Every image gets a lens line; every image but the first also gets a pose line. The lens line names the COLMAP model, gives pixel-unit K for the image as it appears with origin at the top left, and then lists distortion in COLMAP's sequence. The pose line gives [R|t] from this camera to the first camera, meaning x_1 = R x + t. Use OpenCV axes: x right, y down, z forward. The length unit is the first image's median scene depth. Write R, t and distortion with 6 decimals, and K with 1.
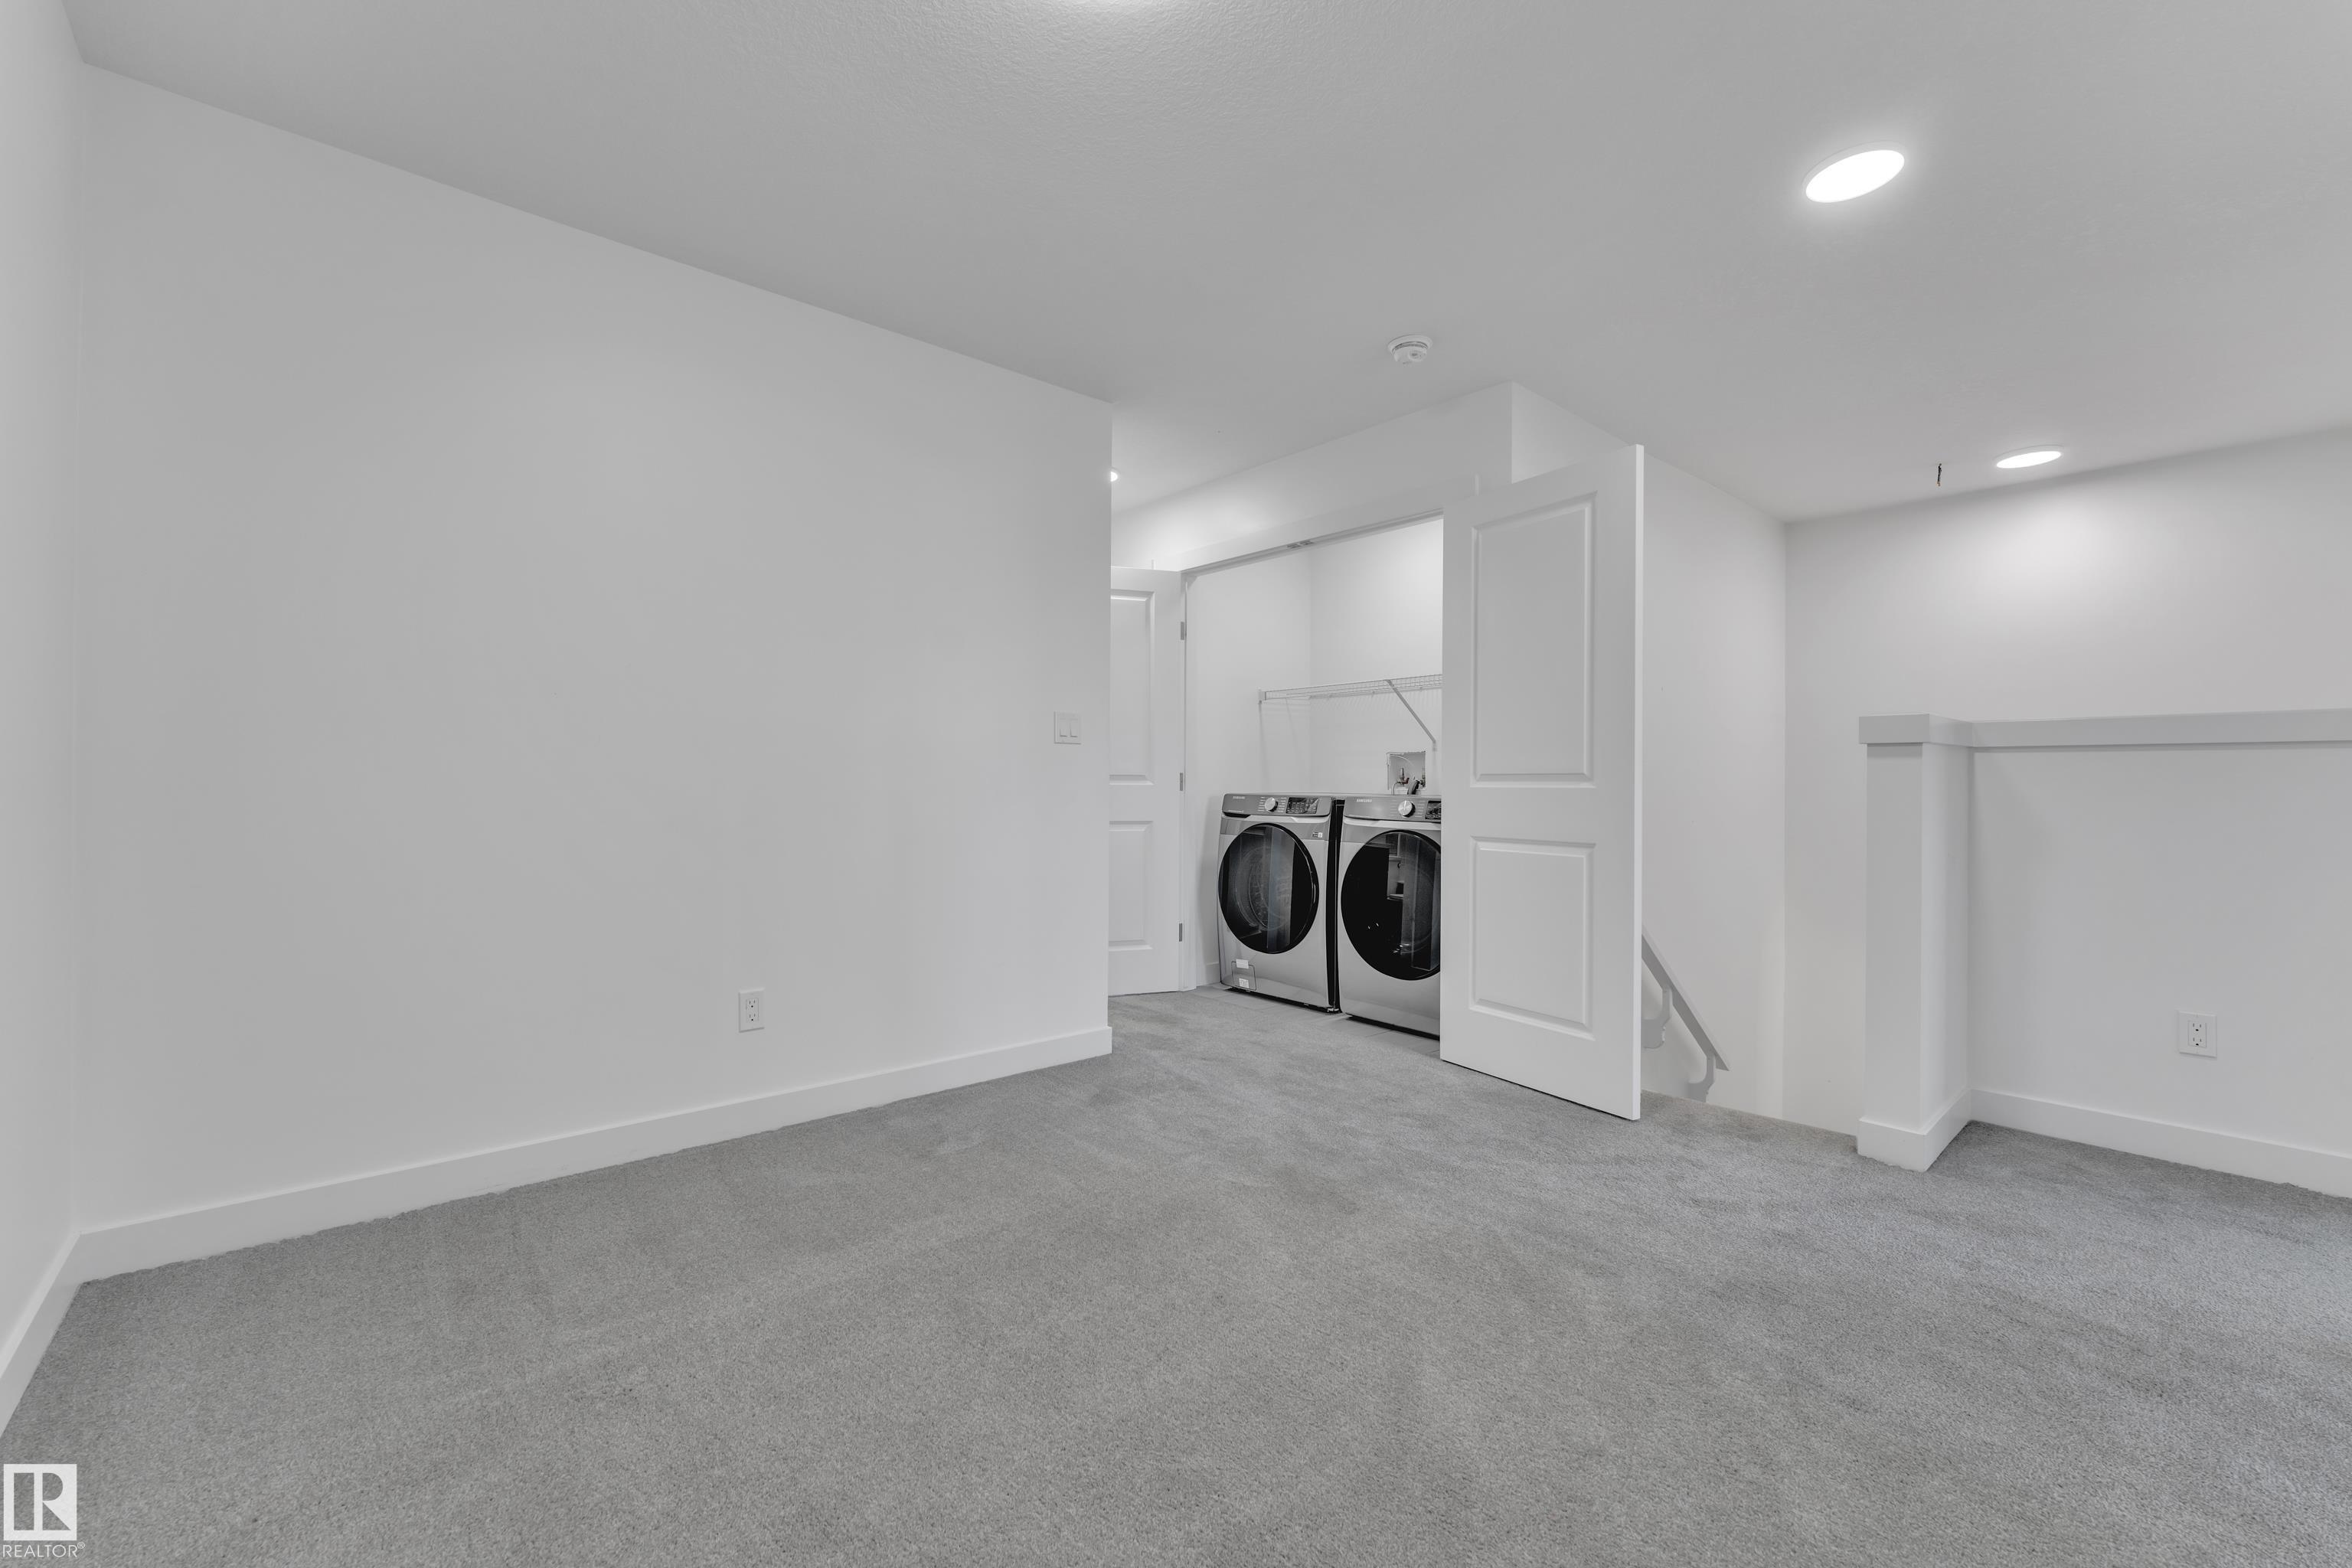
lens RADIAL K [[945.8, 0, 1174.5], [0, 945.8, 782.9], [0, 0, 1]] dist [0.000060, -0.000158]
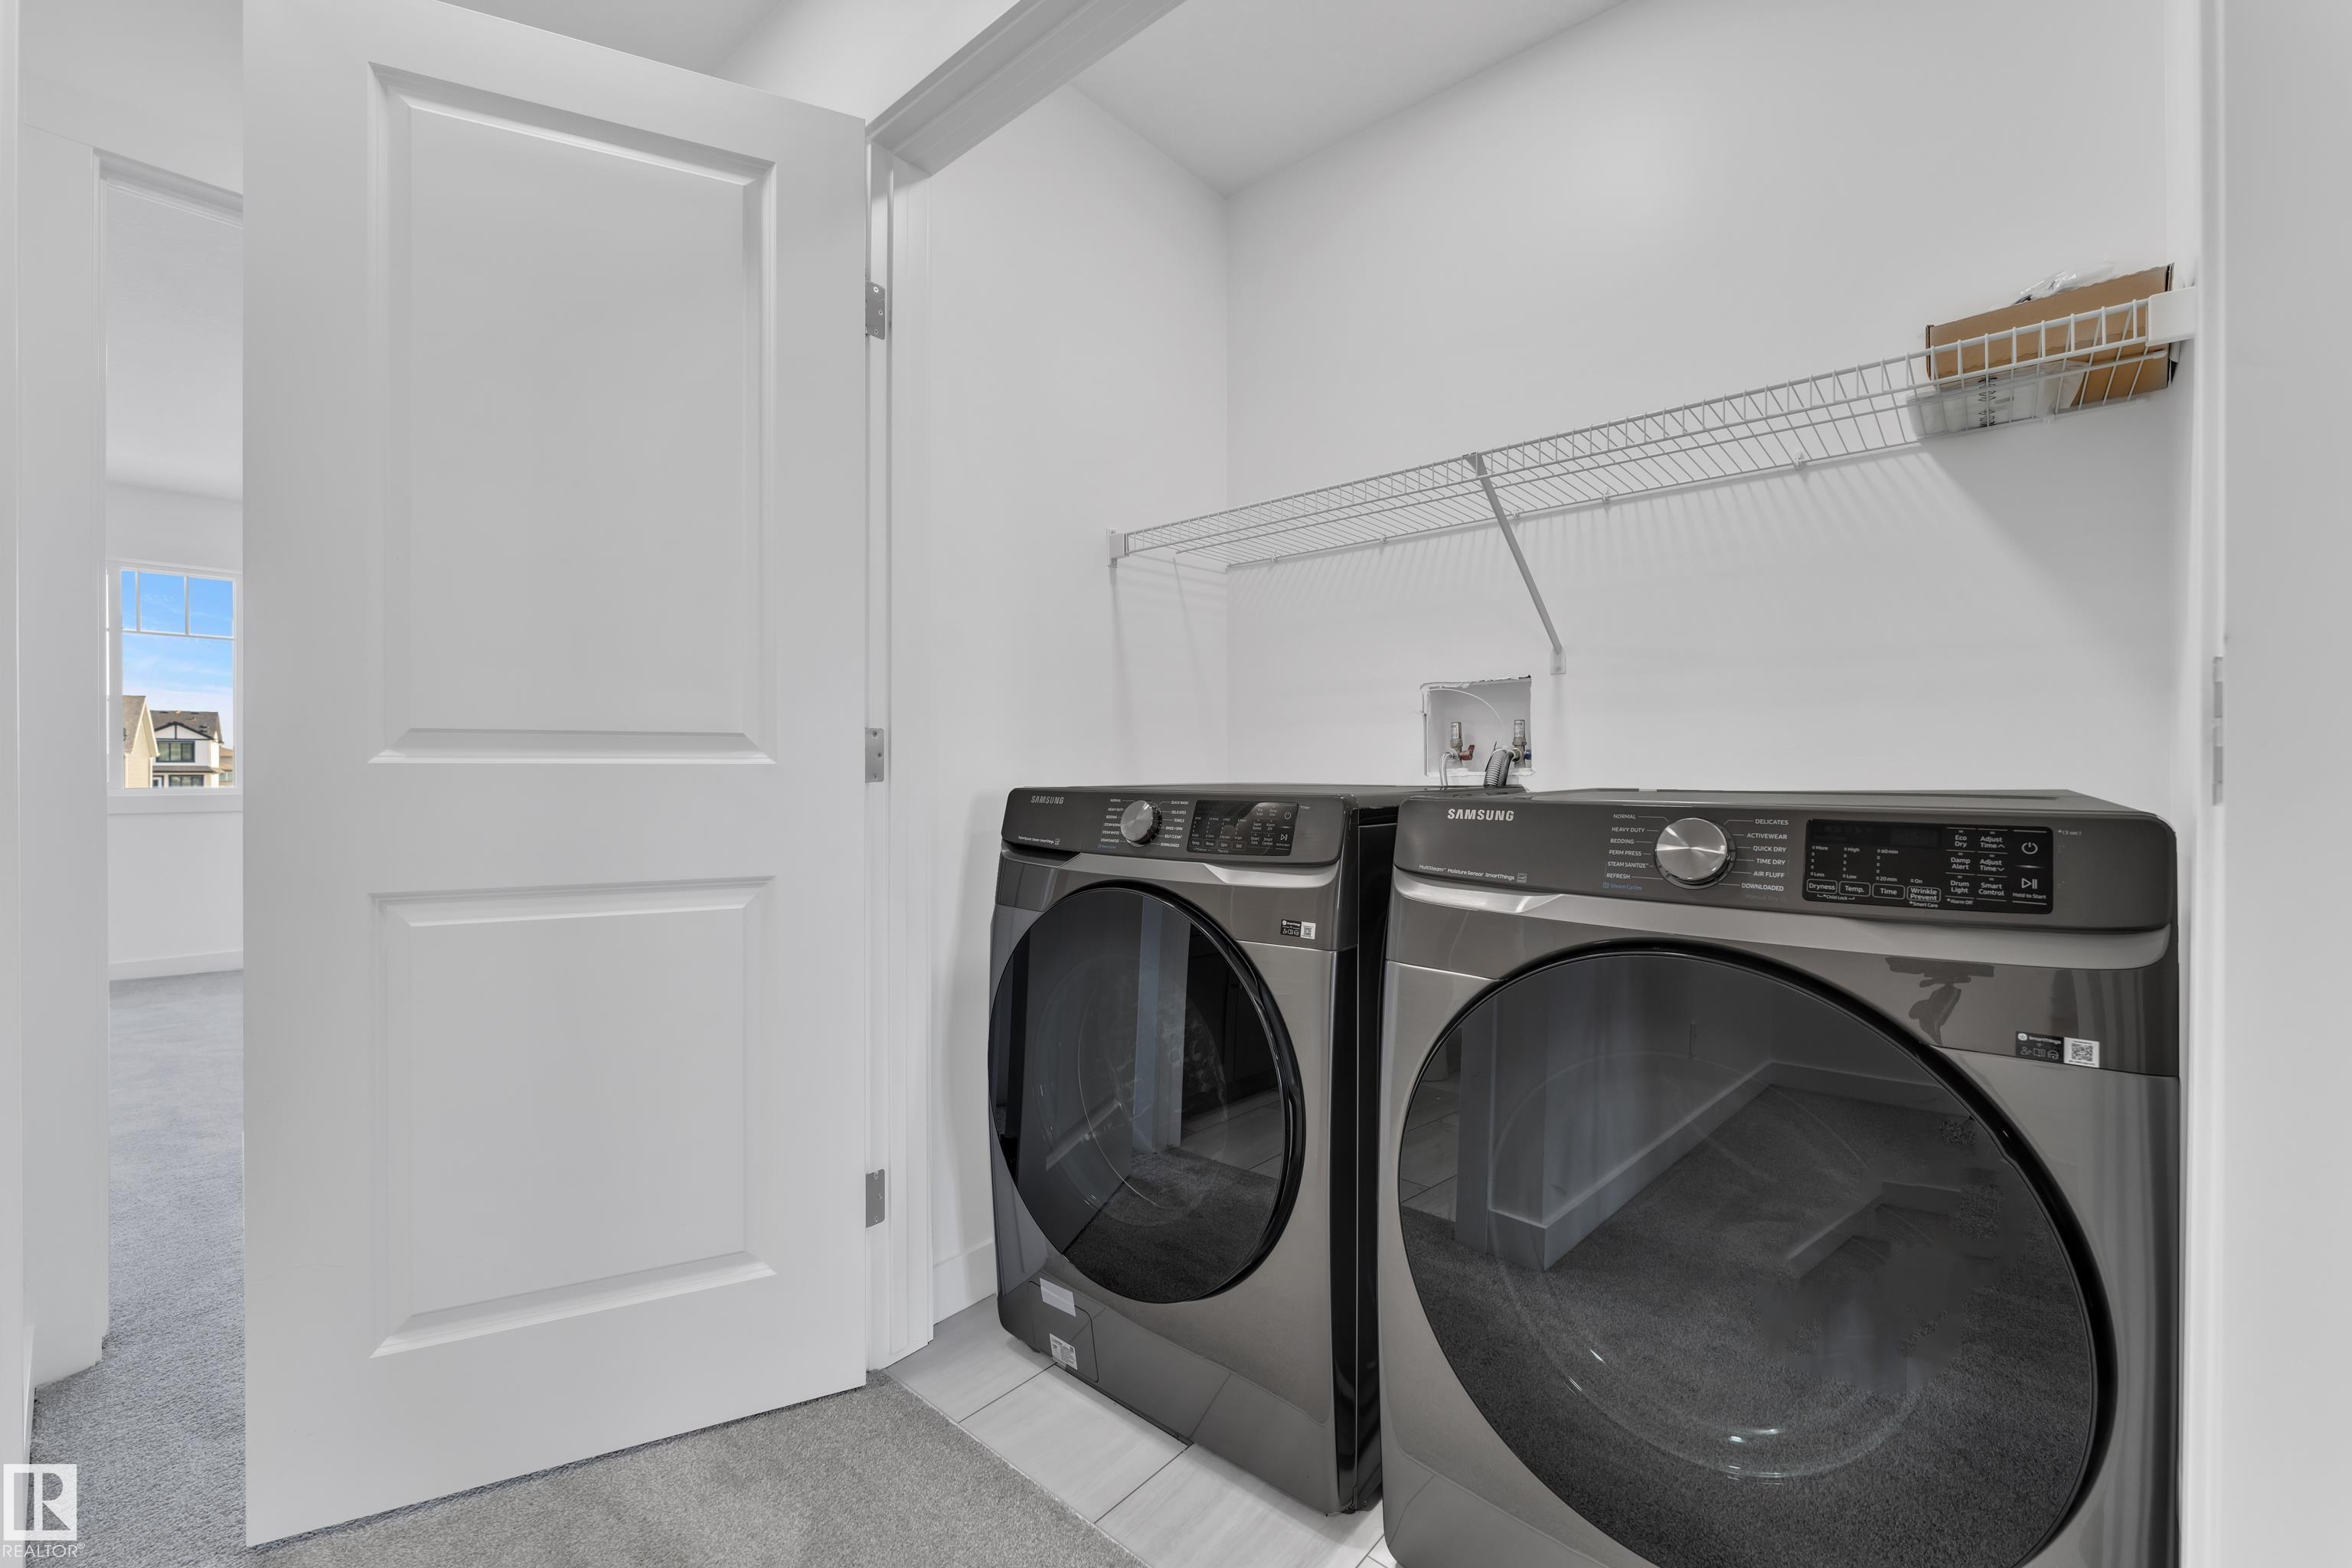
lens RADIAL K [[945.8, 0, 1174.5], [0, 945.8, 782.9], [0, 0, 1]] dist [0.000060, -0.000158]
pose [[0.991014, -0.007939, 0.133519, 0.069597], [0.006097, 0.999881, 0.014196, 0.004605], [-0.133616, -0.013255, 0.990945, 0.667124]]
